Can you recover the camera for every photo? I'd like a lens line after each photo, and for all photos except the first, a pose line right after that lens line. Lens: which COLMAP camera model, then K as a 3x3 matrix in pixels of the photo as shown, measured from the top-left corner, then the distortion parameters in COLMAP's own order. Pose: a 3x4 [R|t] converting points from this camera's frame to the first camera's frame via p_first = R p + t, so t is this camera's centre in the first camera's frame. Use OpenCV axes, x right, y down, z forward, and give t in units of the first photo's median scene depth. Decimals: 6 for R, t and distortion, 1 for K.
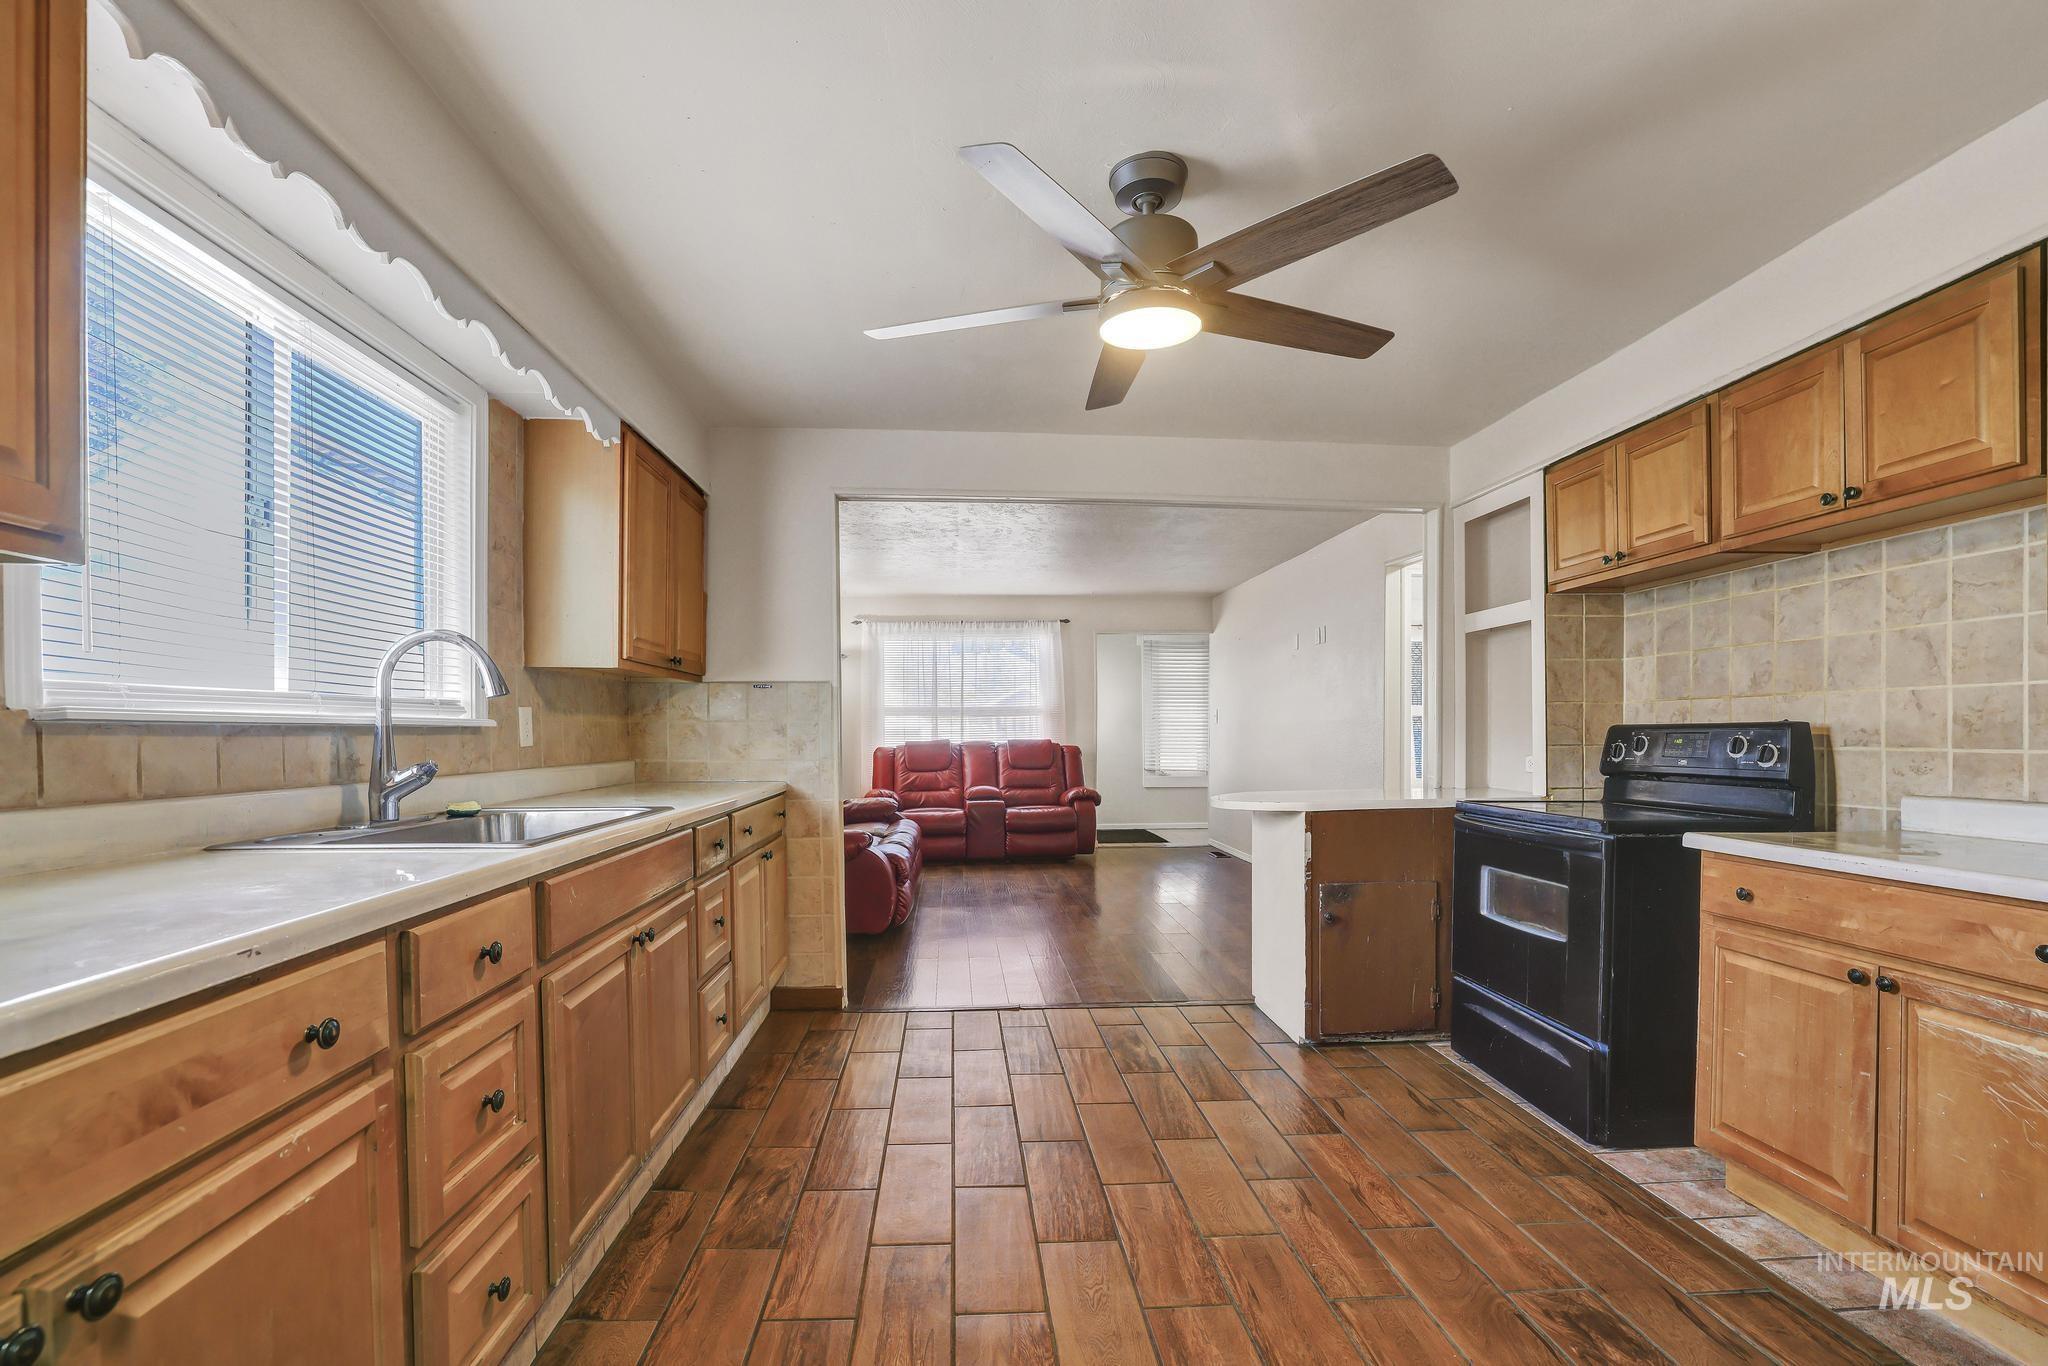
lens RADIAL K [[901.1, 0, 1012.2], [0, 901.1, 736.2], [0, 0, 1]] dist [-0.055377, 0.020480]
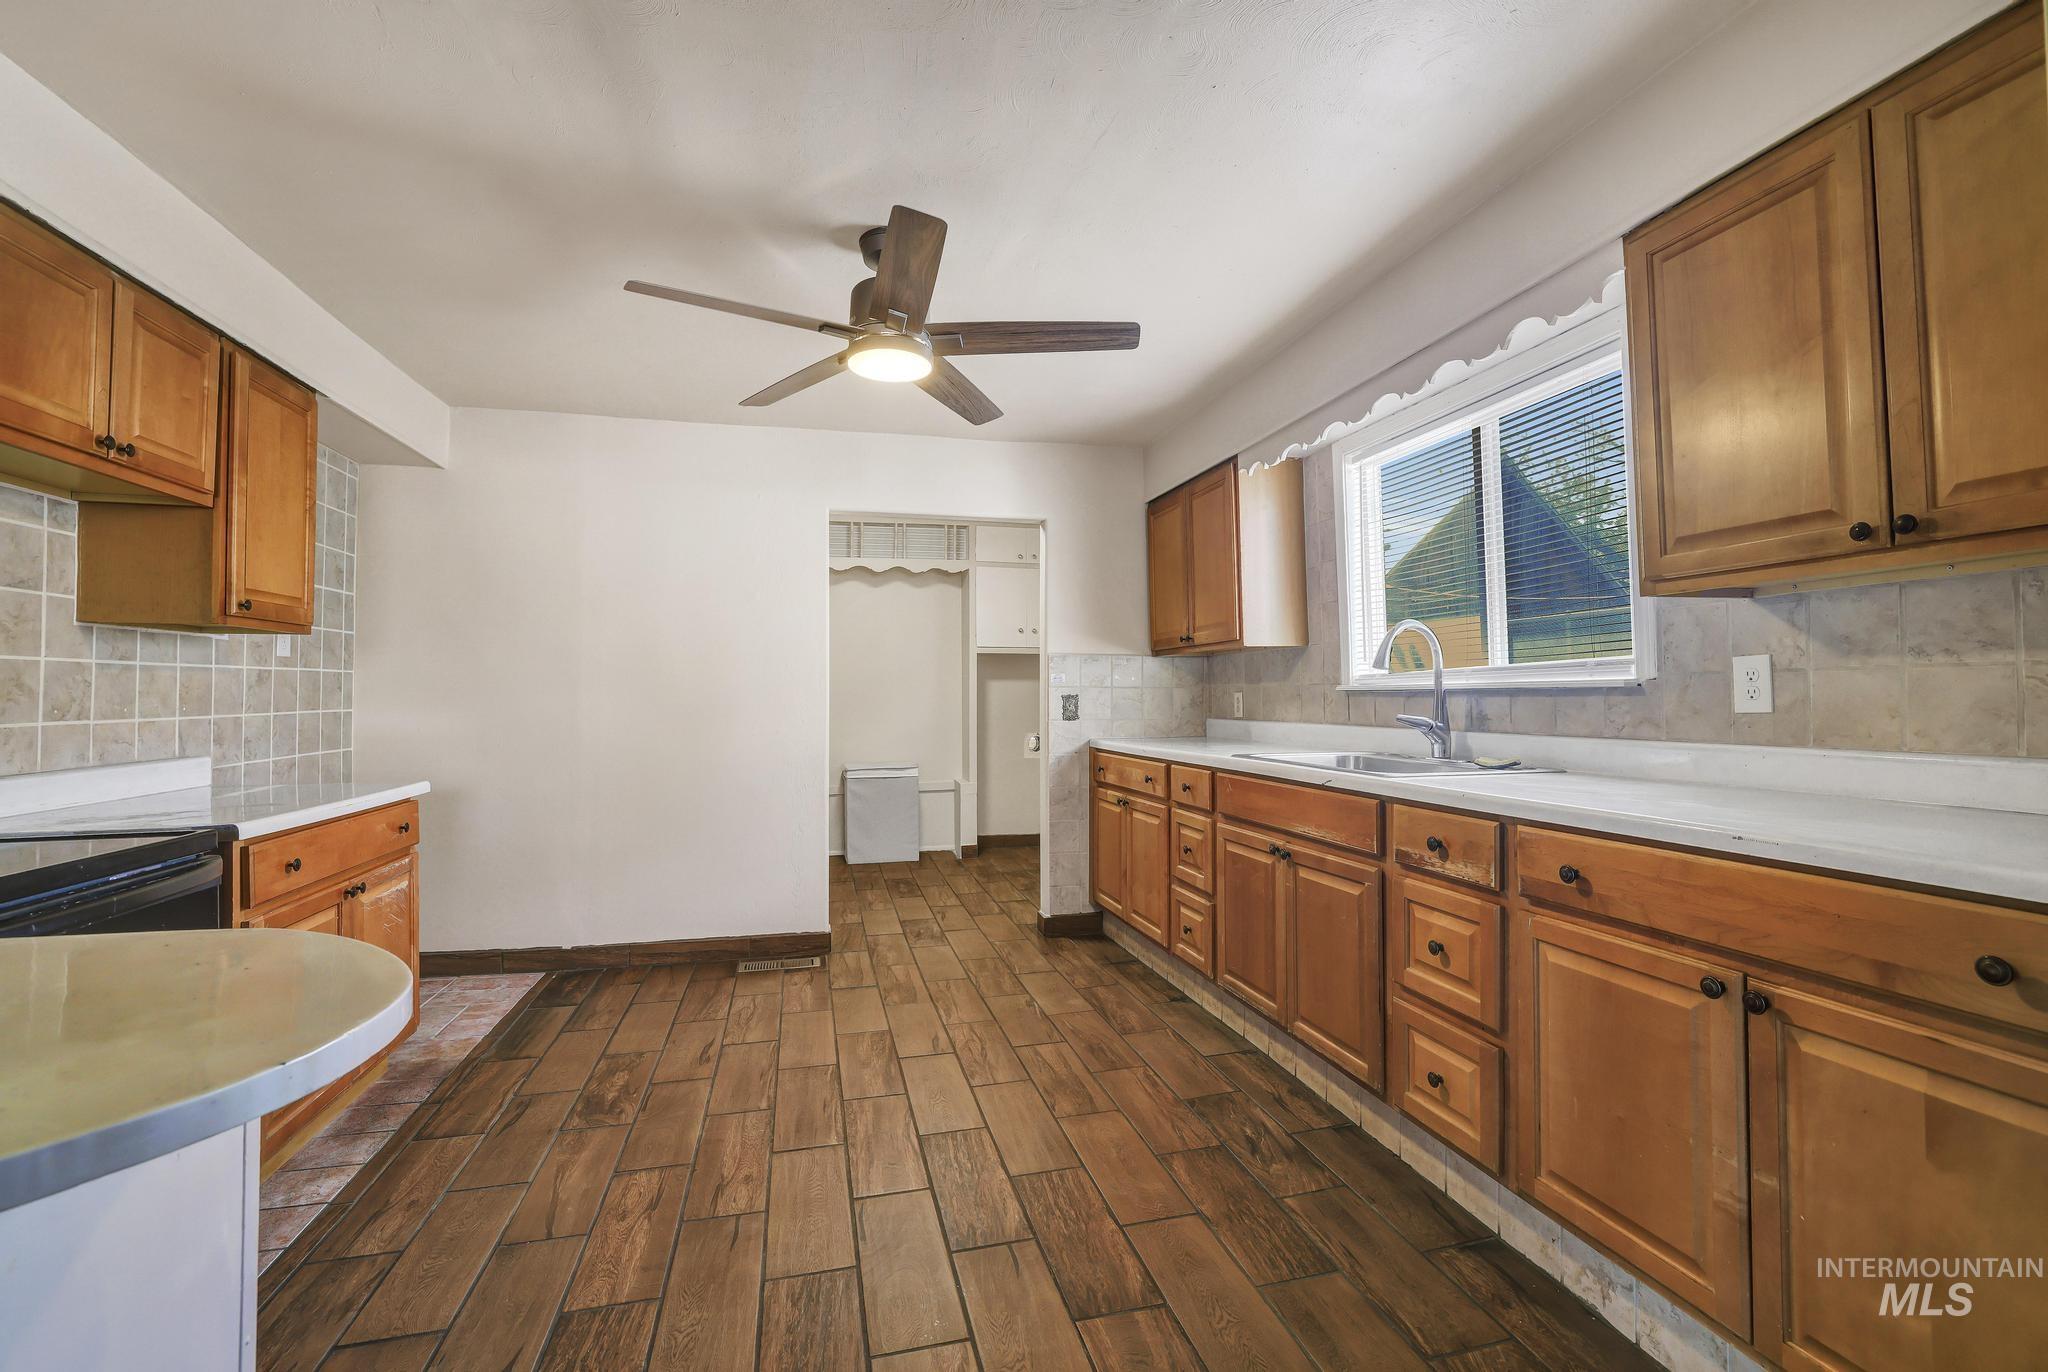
lens RADIAL K [[923.2, 0, 981.4], [0, 923.2, 648.0], [0, 0, 1]] dist [0.000561, 0.000577]
pose [[-0.990506, 0.002621, -0.137442, 0.144082], [0.009848, 0.998602, -0.051925, -0.004227], [0.137114, -0.052785, -0.989148, 1.587559]]
